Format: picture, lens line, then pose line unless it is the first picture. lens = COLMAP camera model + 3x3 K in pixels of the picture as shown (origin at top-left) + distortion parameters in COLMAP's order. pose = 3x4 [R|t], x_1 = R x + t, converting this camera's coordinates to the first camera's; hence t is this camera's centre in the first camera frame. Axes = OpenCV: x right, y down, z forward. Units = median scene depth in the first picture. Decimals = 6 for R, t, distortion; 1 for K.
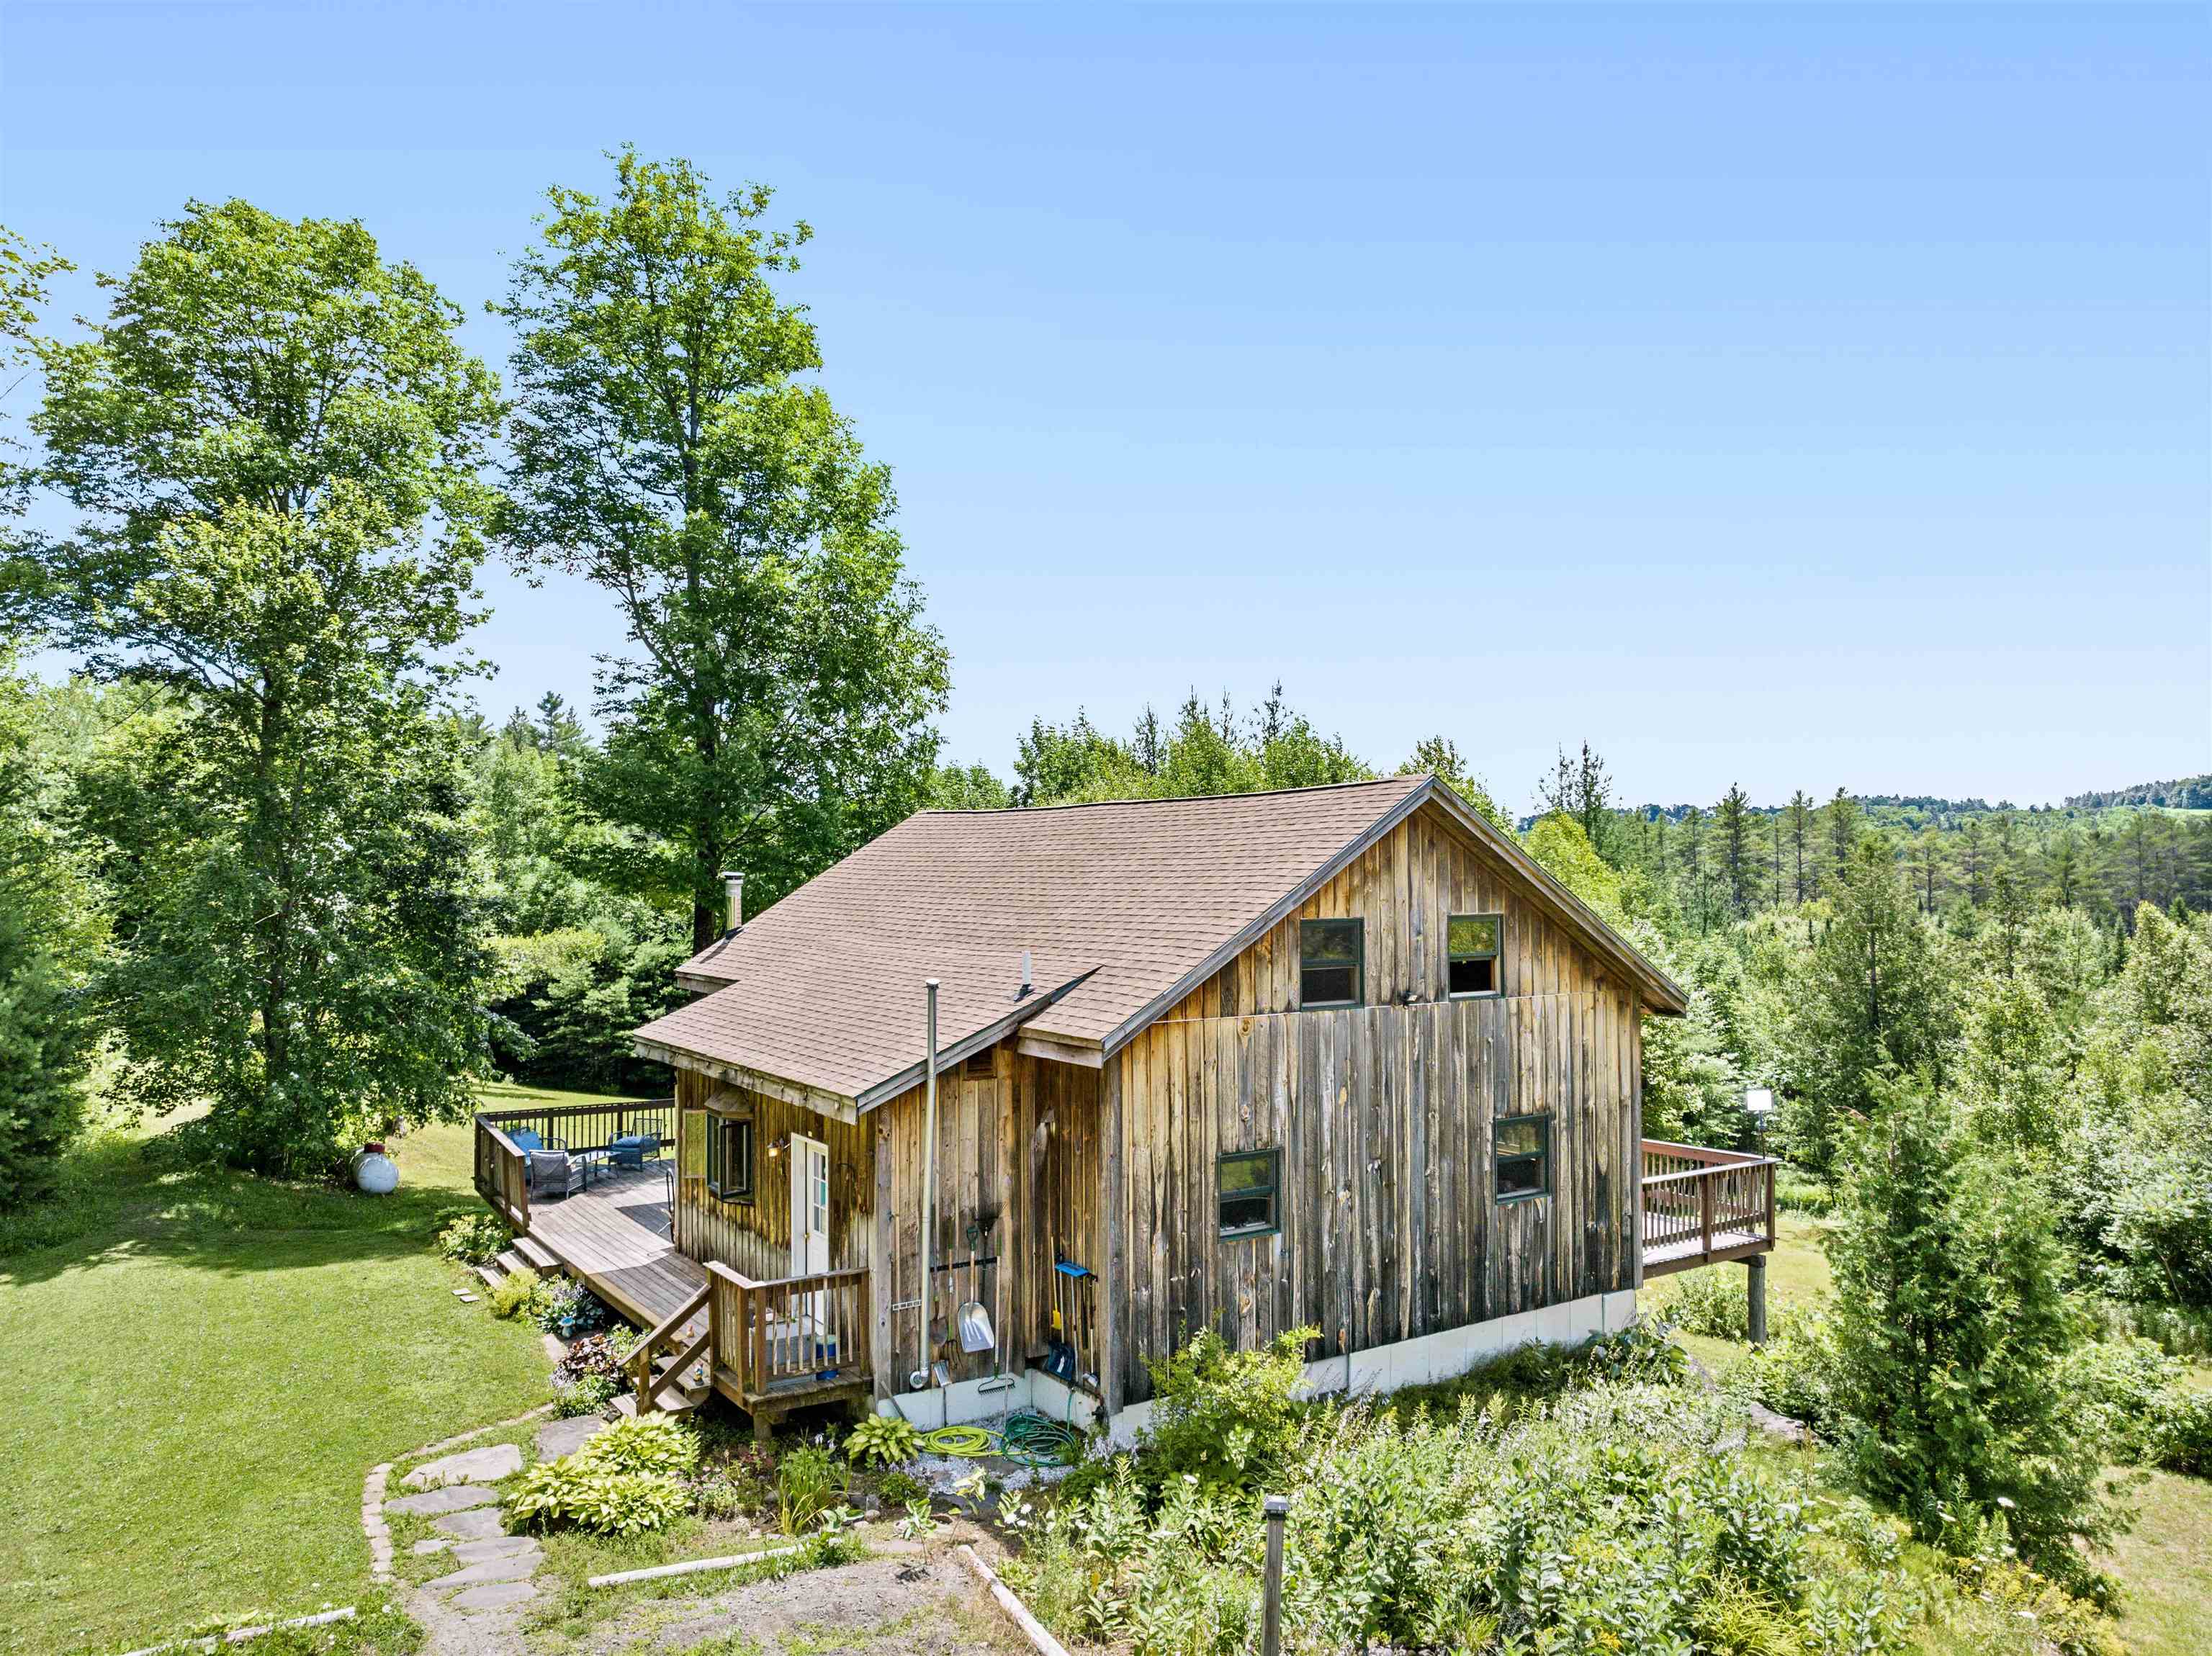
lens RADIAL K [[1547.6, 0, 1107.4], [0, 1547.6, 817.6], [0, 0, 1]] dist [-0.042642, 0.009584]
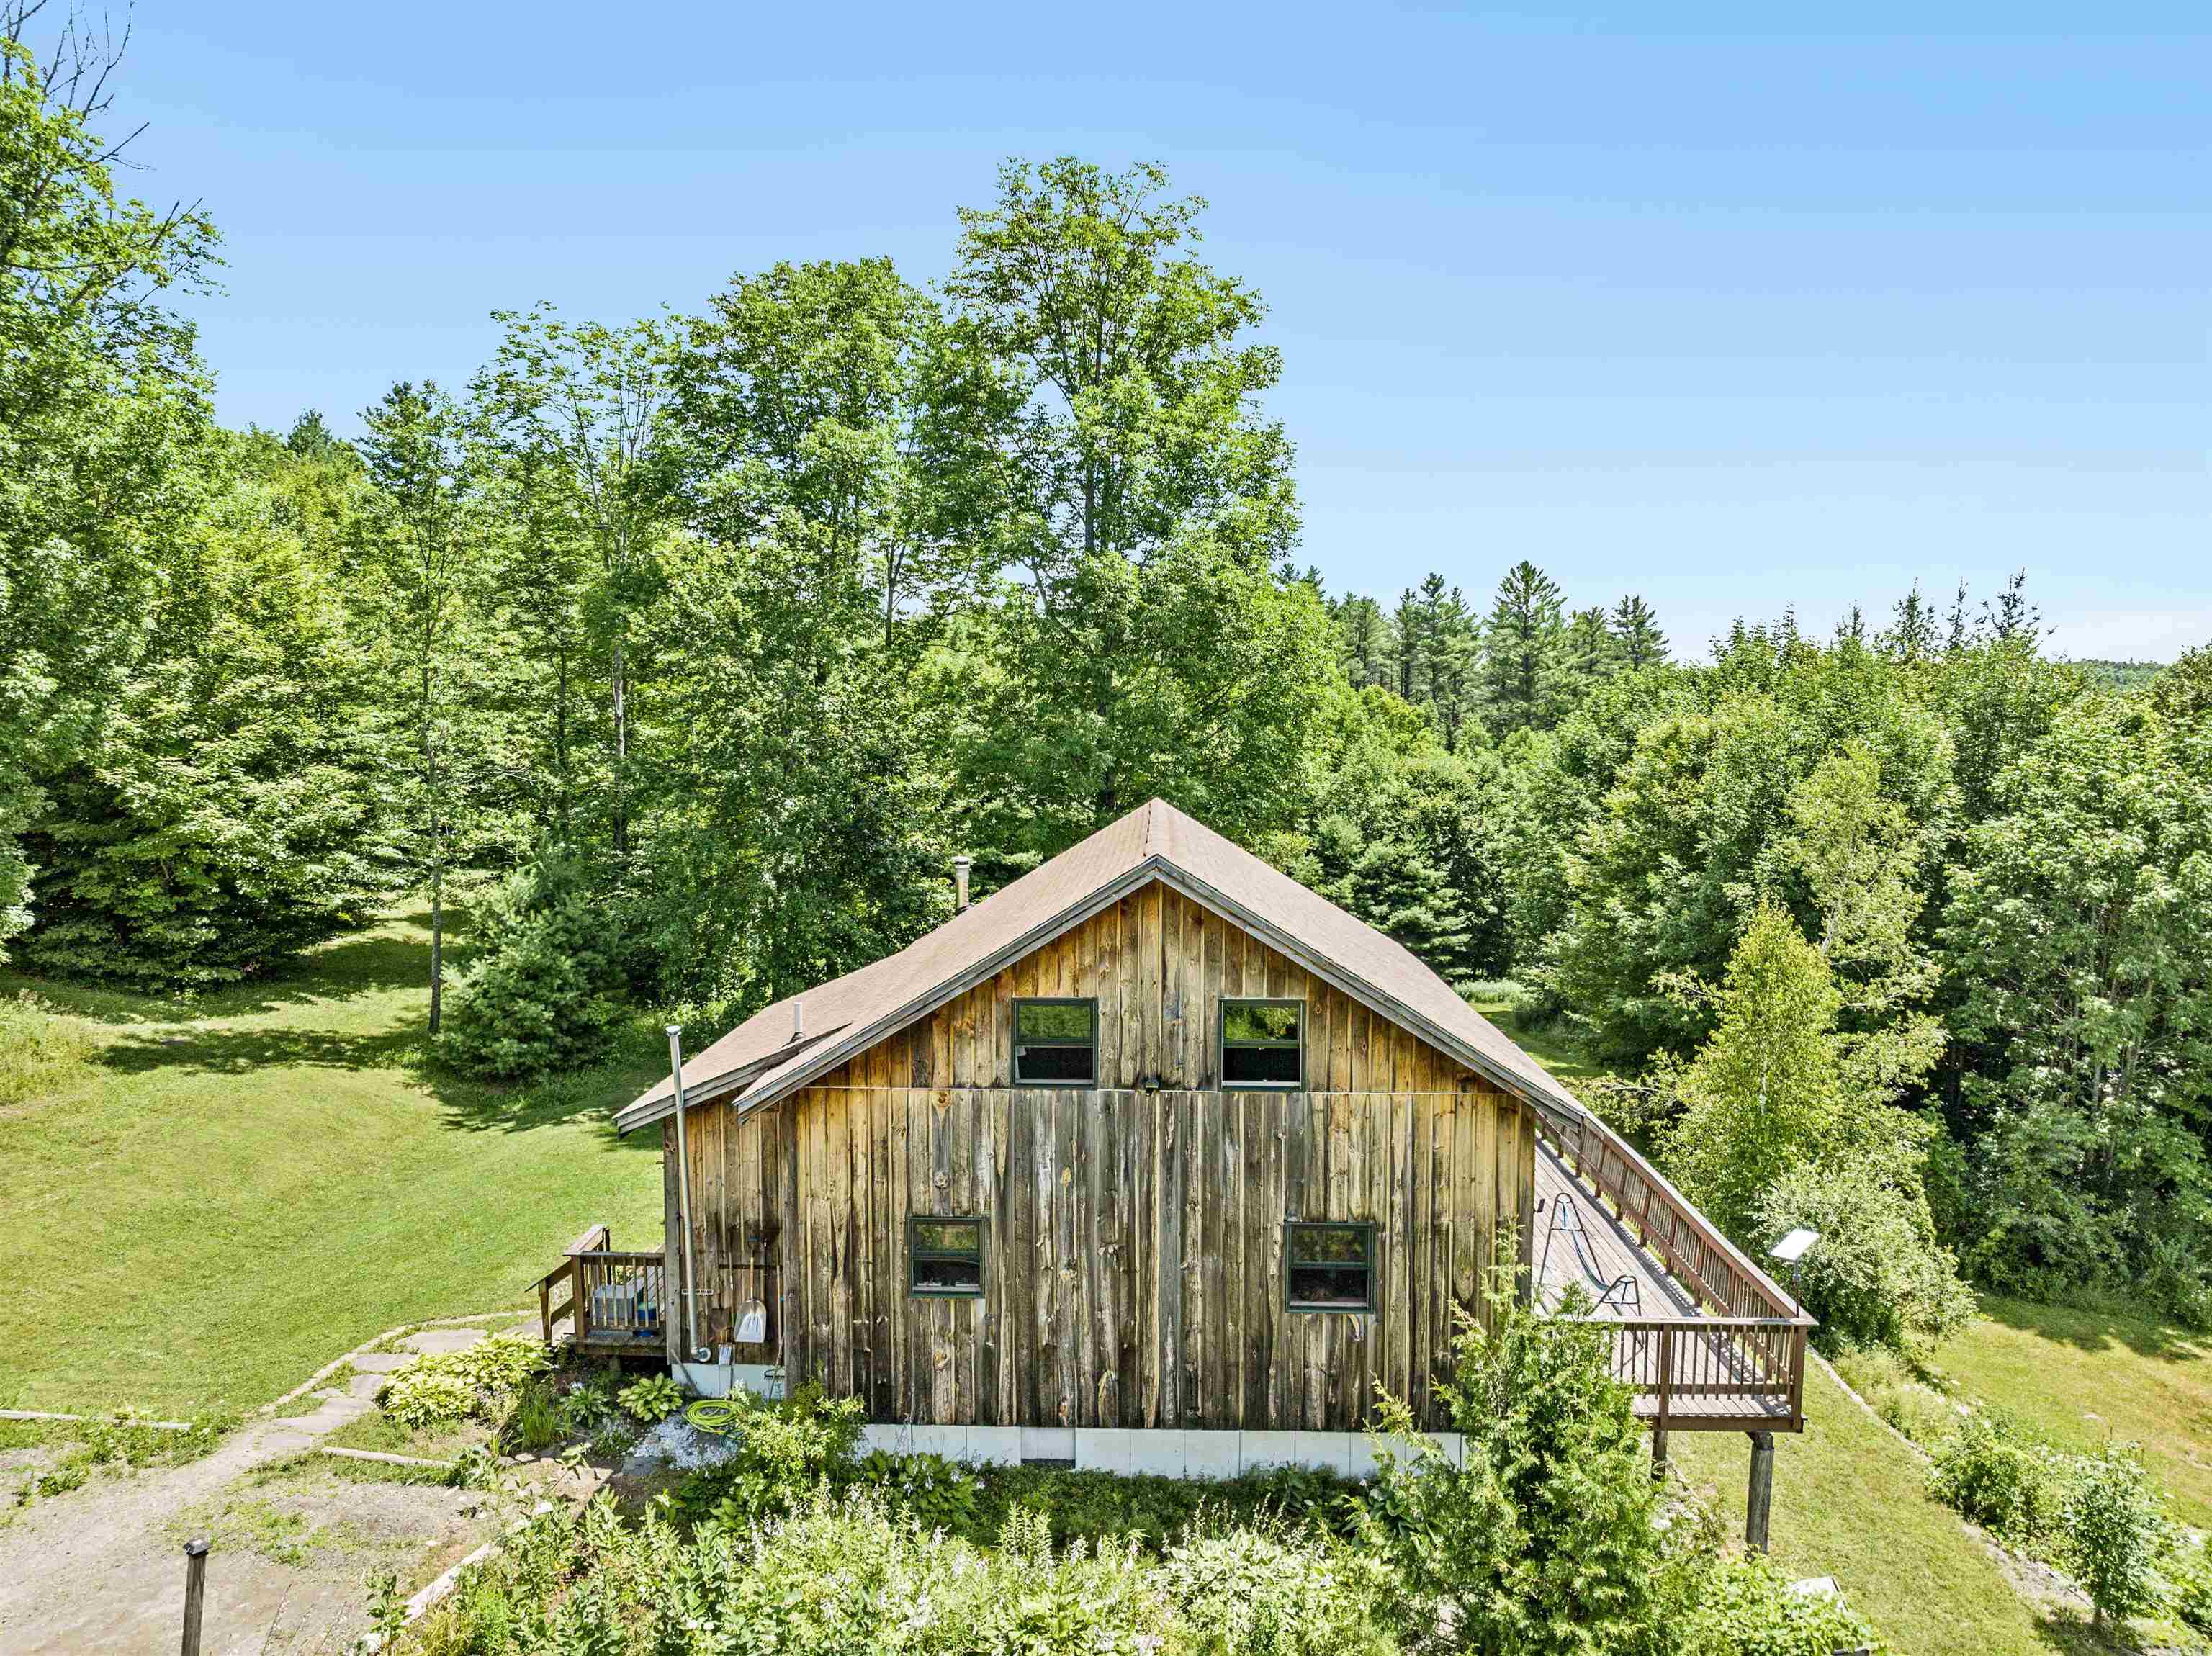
lens RADIAL K [[1547.6, 0, 1109.9], [0, 1547.6, 837.8], [0, 0, 1]] dist [-0.042642, 0.009584]
pose [[0.818955, 0.044644, -0.572118, 0.715434], [0.014761, 0.995001, 0.098772, -0.128965], [0.573667, -0.089335, 0.814202, 0.227973]]
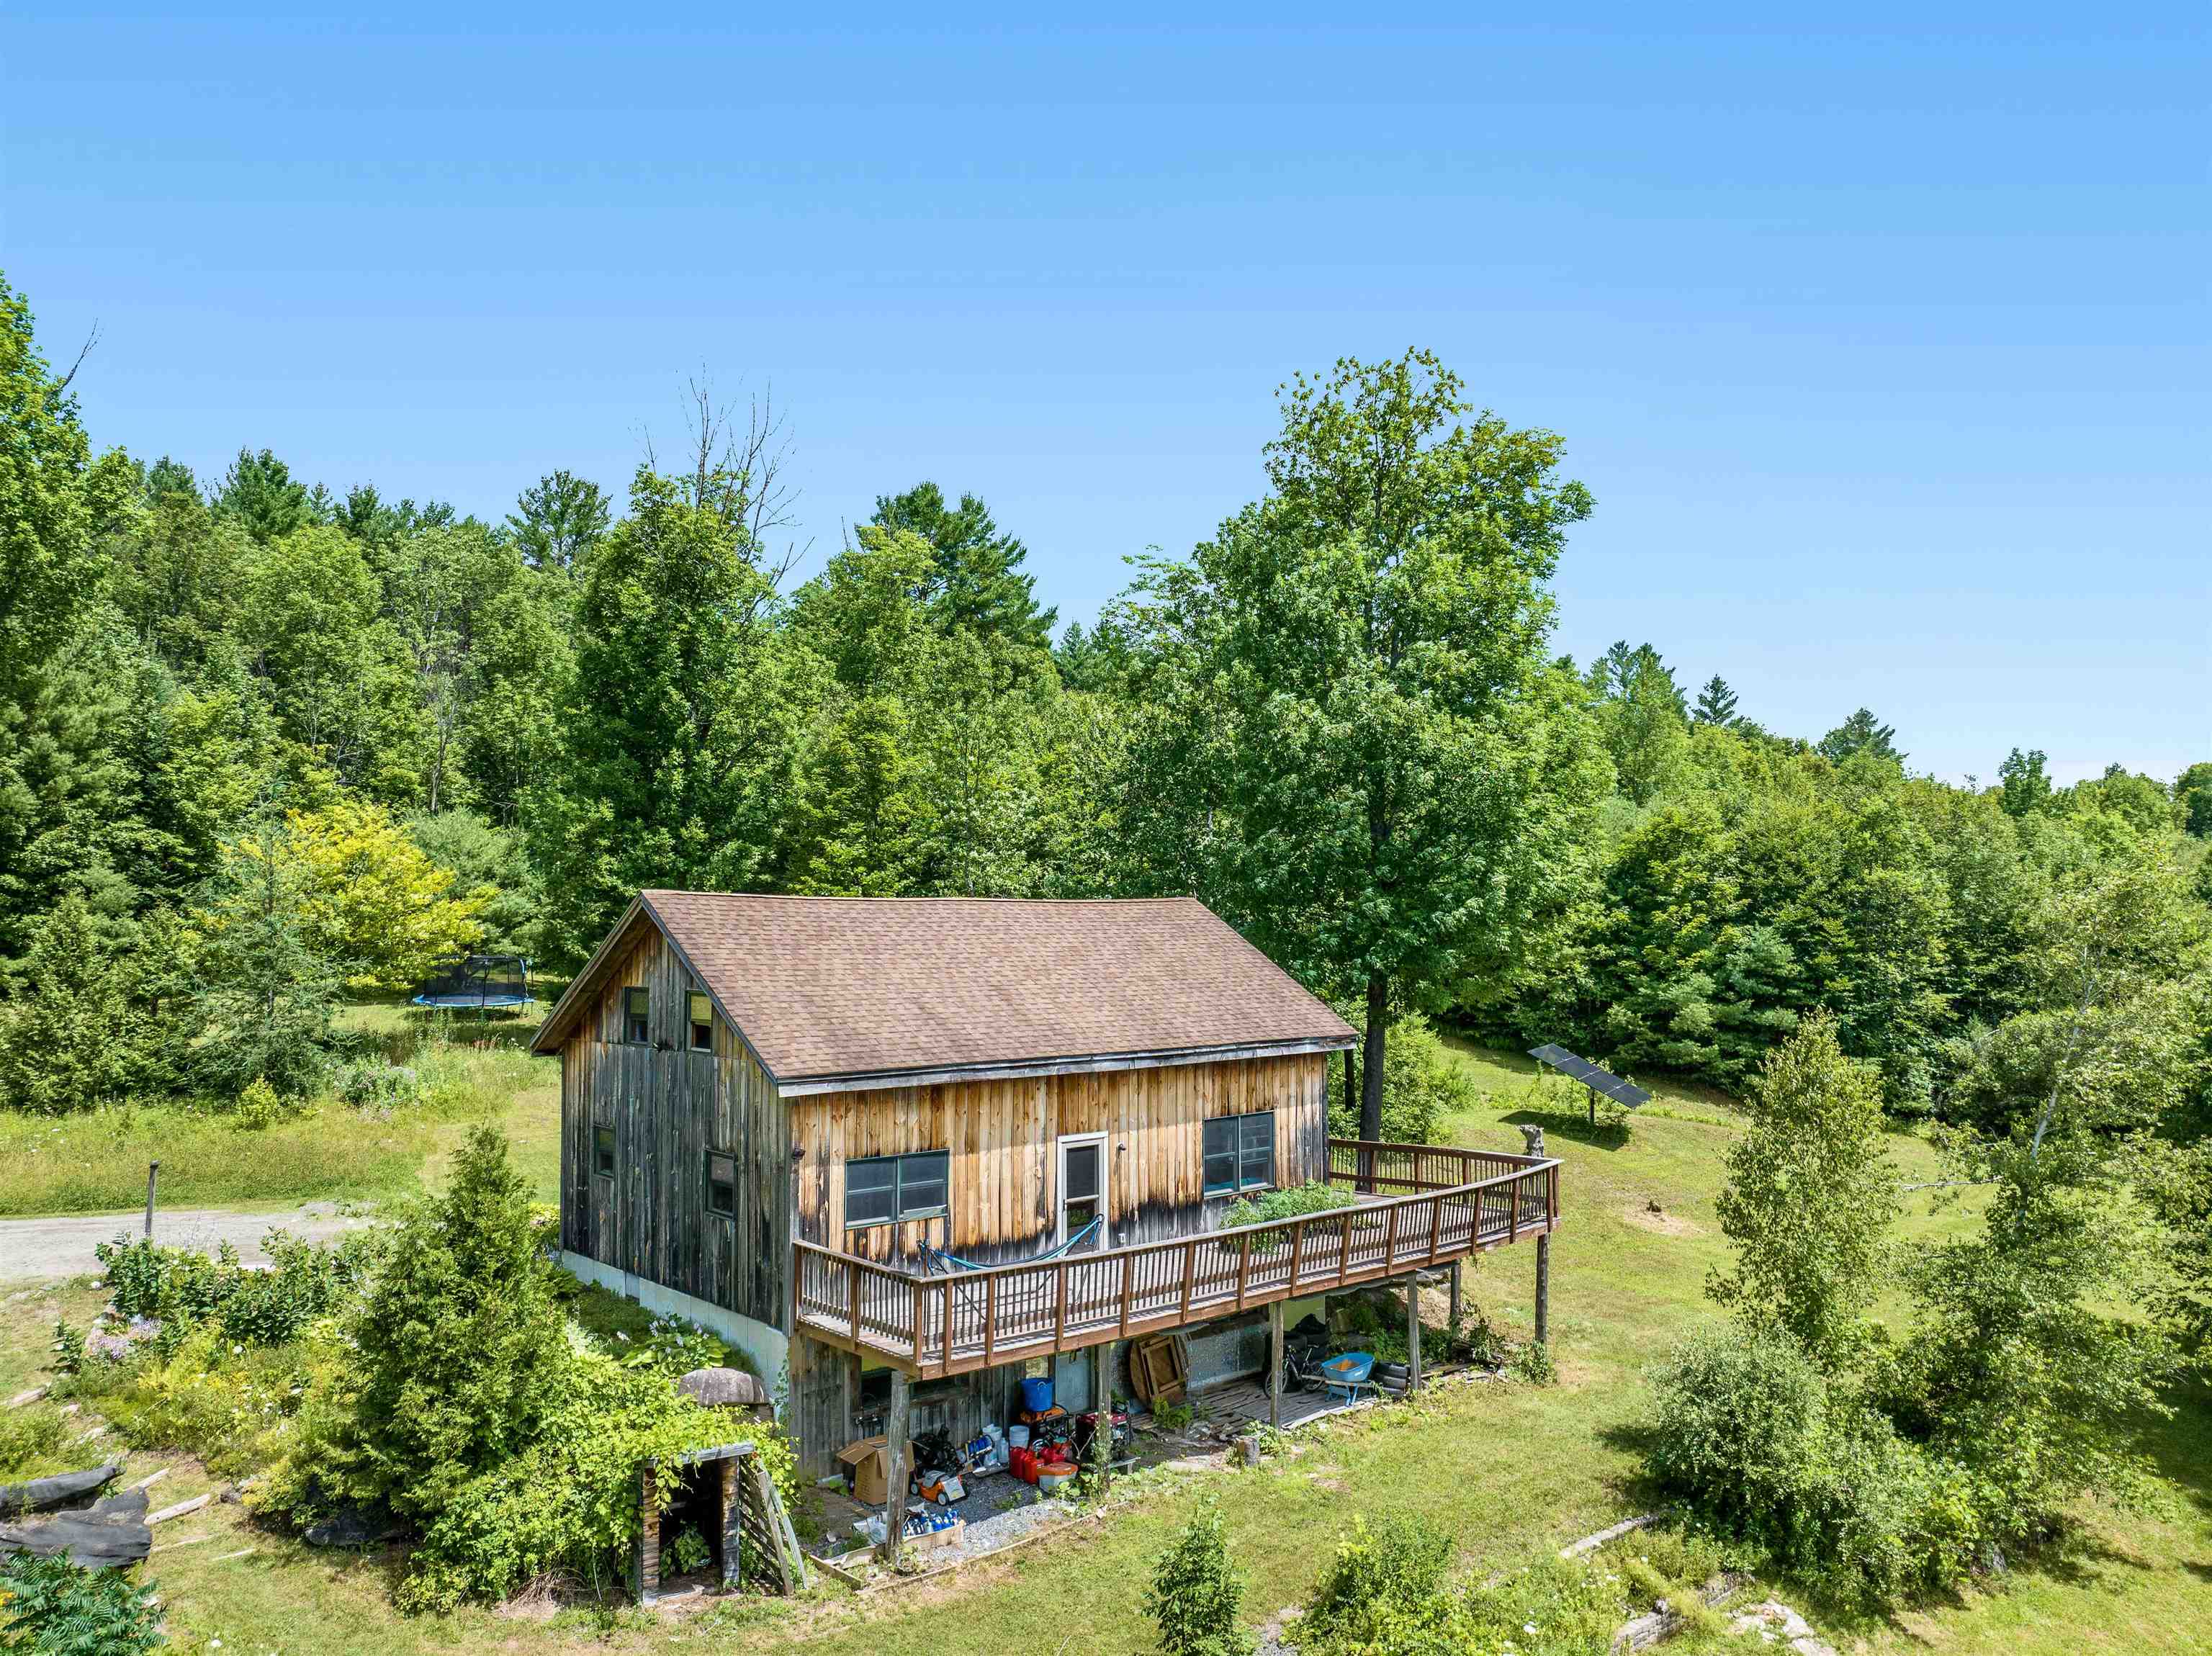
lens RADIAL K [[1547.6, 0, 1095.5], [0, 1547.6, 844.5], [0, 0, 1]] dist [-0.042642, 0.009584]
pose [[0.151298, -0.051663, -0.987137, 1.696093], [0.036685, 0.998239, -0.046622, 0.011837], [0.987807, -0.029159, 0.152927, 1.196232]]
